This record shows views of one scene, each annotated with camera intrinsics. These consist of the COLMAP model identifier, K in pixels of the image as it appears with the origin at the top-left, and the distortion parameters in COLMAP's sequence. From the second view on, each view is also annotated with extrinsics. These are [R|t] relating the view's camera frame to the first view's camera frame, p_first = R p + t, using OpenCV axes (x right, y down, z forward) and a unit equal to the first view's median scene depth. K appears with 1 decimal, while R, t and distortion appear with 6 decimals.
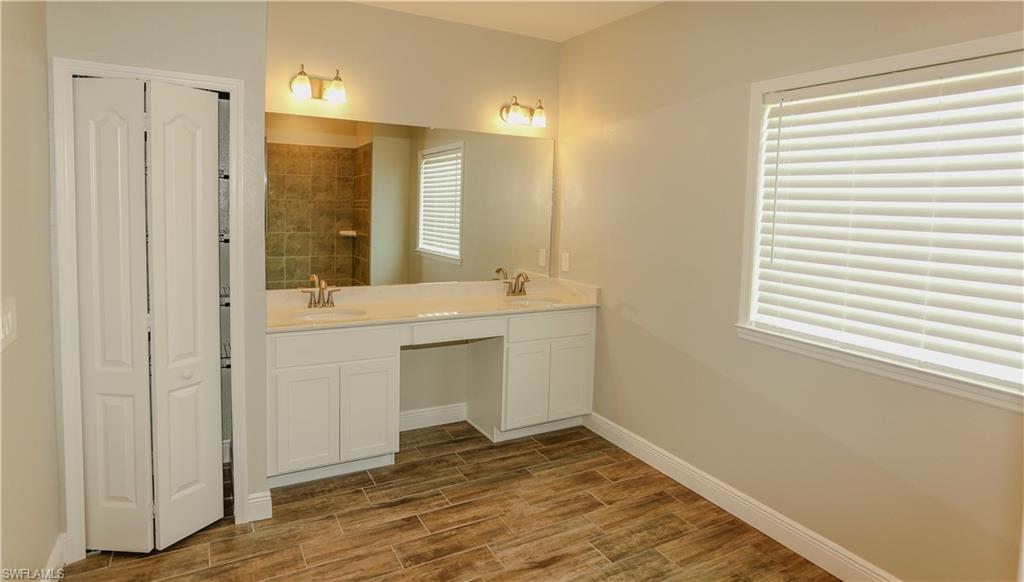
lens RADIAL K [[576.0, 0, 512.0], [0, 576.0, 291.0], [0, 0, 1]] dist [0.001234, 0.000574]
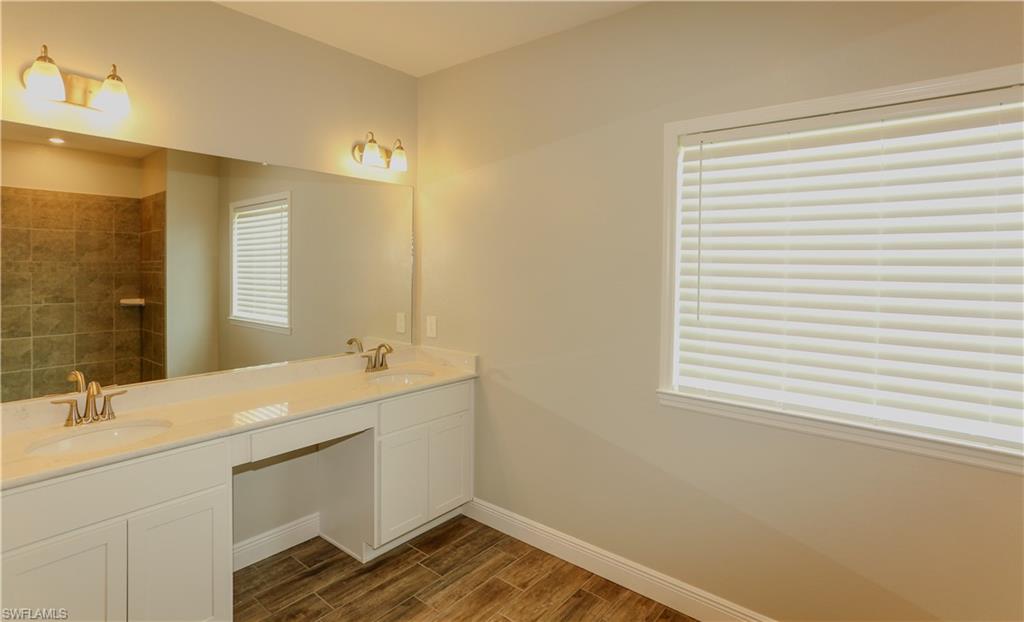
lens RADIAL K [[519.6, 0, 510.0], [0, 519.6, 299.6], [0, 0, 1]] dist [-0.040988, 0.038129]
pose [[0.934455, -0.041283, 0.353680, -0.076949], [0.068978, 0.995429, -0.066054, -0.033536], [-0.349337, 0.086121, 0.933031, 0.243978]]
